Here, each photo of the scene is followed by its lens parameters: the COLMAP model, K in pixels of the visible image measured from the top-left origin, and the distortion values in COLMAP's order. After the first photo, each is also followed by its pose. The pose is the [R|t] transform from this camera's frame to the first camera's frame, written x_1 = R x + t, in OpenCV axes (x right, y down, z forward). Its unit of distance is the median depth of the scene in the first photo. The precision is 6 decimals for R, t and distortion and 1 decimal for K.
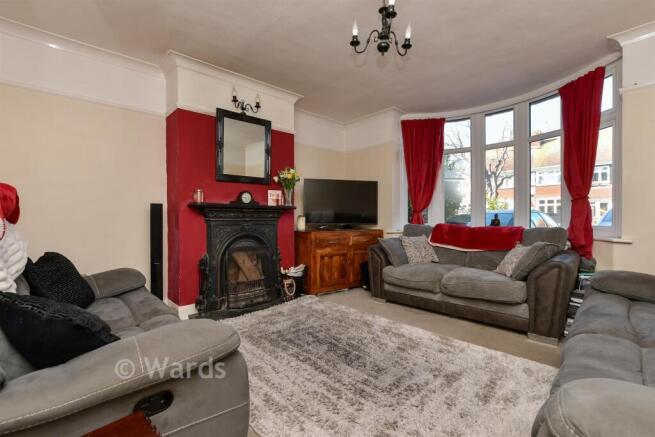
lens RADIAL K [[297.8, 0, 327.5], [0, 297.8, 218.5], [0, 0, 1]] dist [-0.002090, -0.000181]
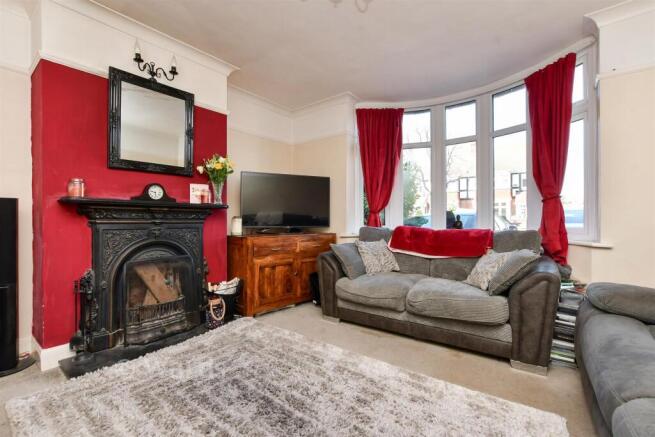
lens RADIAL K [[297.8, 0, 327.5], [0, 297.8, 218.5], [0, 0, 1]] dist [-0.002090, -0.000181]
pose [[0.987617, 0.001044, 0.156878, 0.035096], [-0.000196, 0.999985, -0.005425, -0.000555], [-0.156881, 0.005328, 0.987603, 0.199600]]
